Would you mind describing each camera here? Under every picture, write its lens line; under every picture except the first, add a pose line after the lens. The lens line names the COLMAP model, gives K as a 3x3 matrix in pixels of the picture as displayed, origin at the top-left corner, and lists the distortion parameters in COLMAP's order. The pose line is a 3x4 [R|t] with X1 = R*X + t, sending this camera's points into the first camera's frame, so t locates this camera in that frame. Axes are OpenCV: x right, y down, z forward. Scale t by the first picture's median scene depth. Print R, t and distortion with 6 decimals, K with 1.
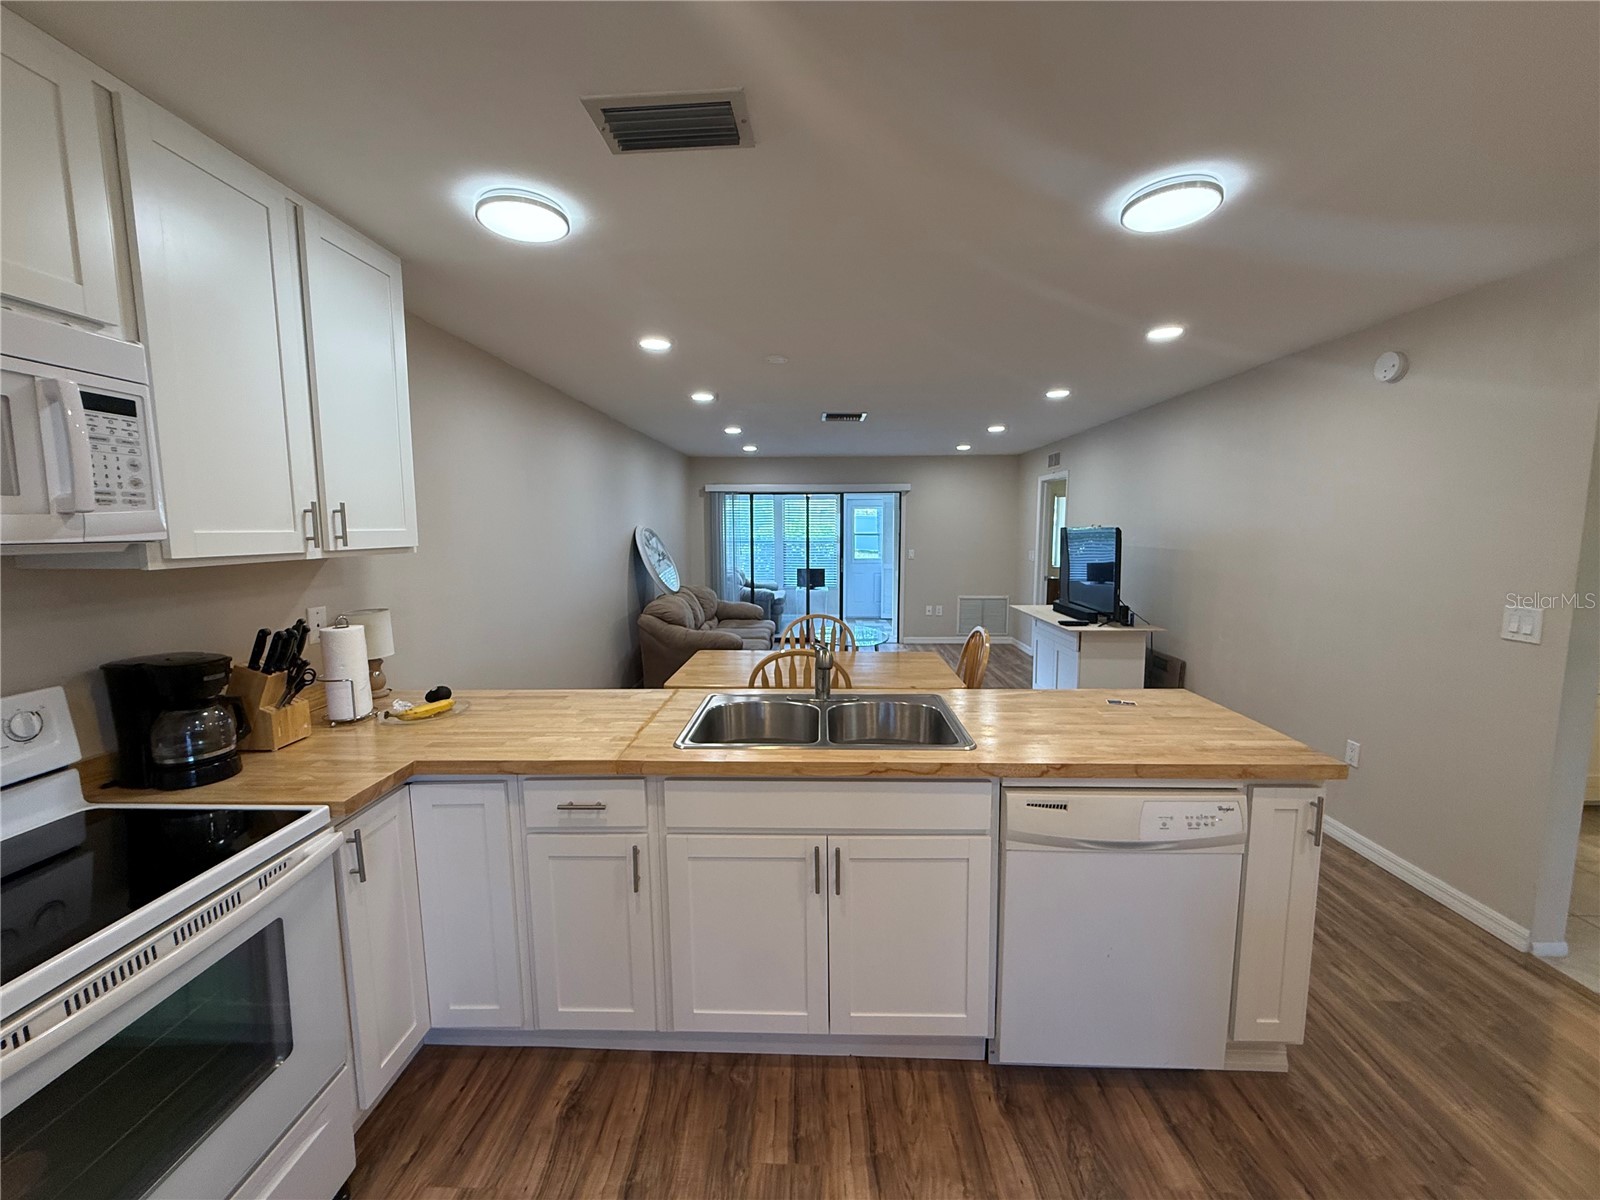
lens RADIAL K [[637.8, 0, 799.0], [0, 637.8, 596.0], [0, 0, 1]] dist [-0.000361, 0.000476]
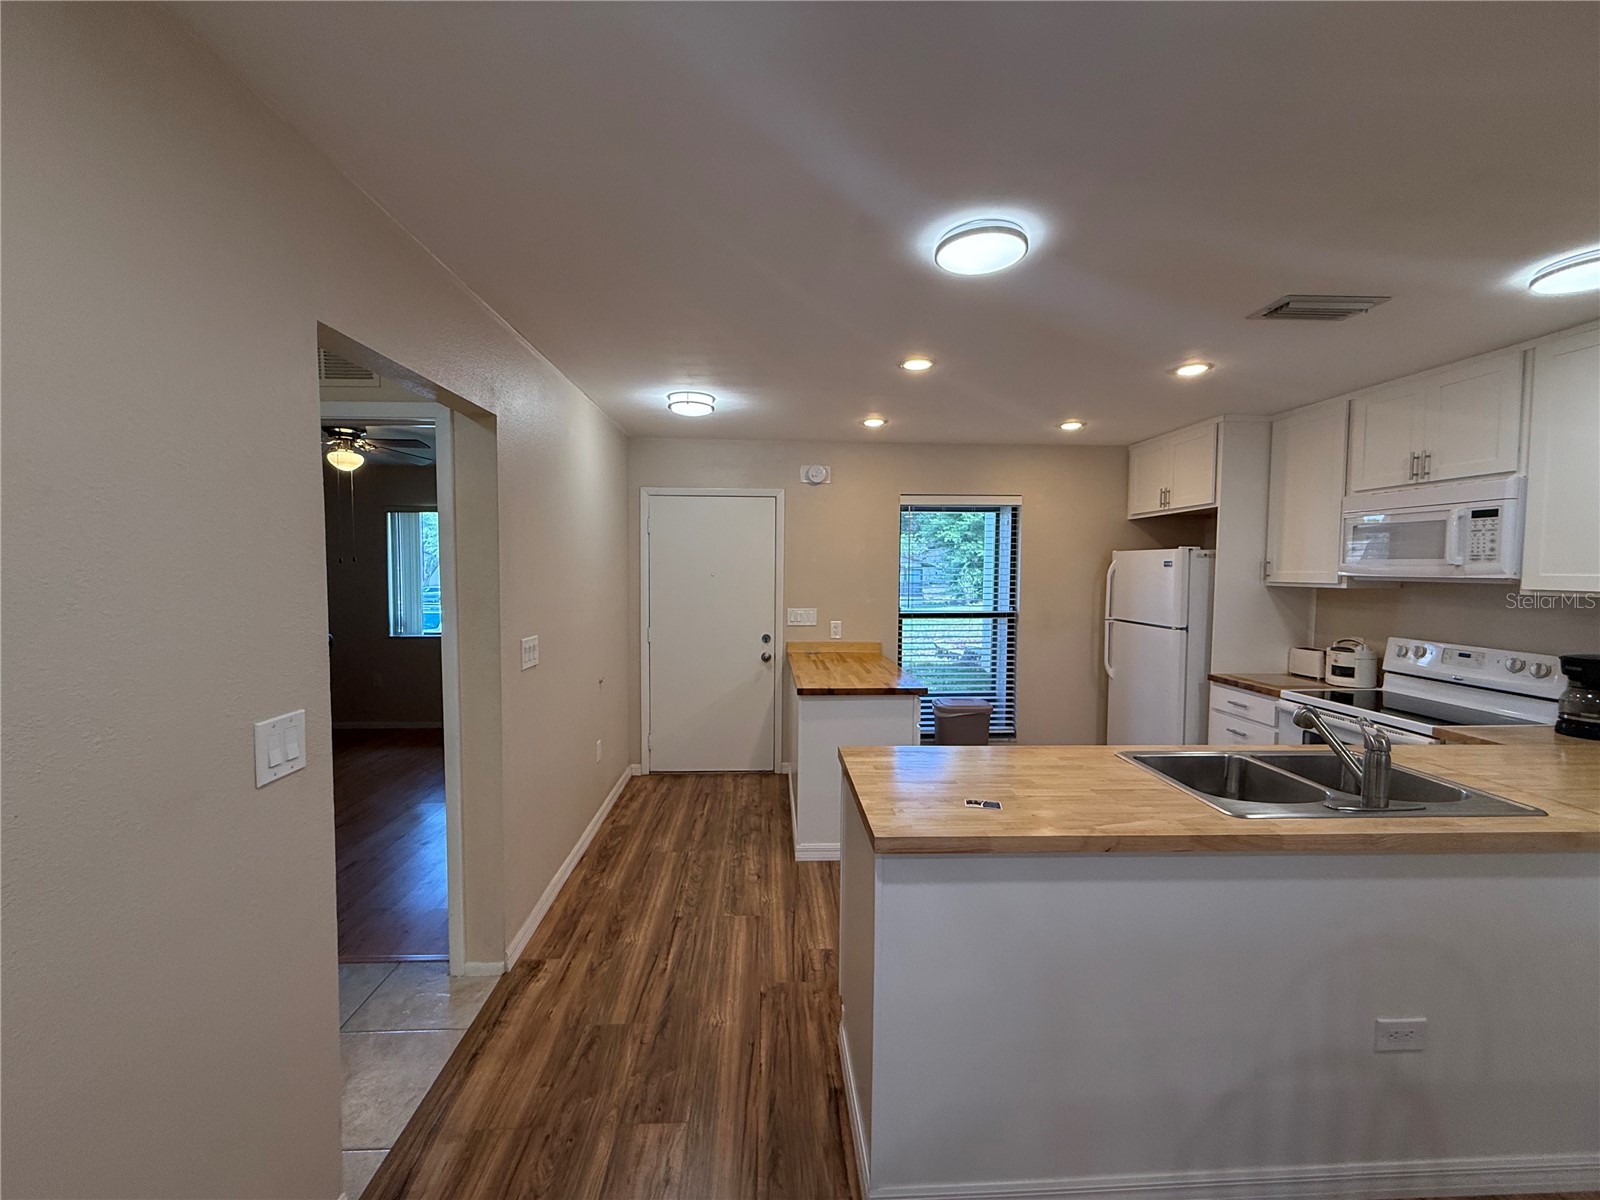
lens RADIAL K [[637.8, 0, 799.6], [0, 637.8, 597.3], [0, 0, 1]] dist [-0.000361, 0.000476]
pose [[-0.996071, 0.001985, -0.088540, 0.347567], [-0.011846, 0.987778, 0.155414, -0.083439], [0.087766, 0.155853, -0.983874, 0.743376]]
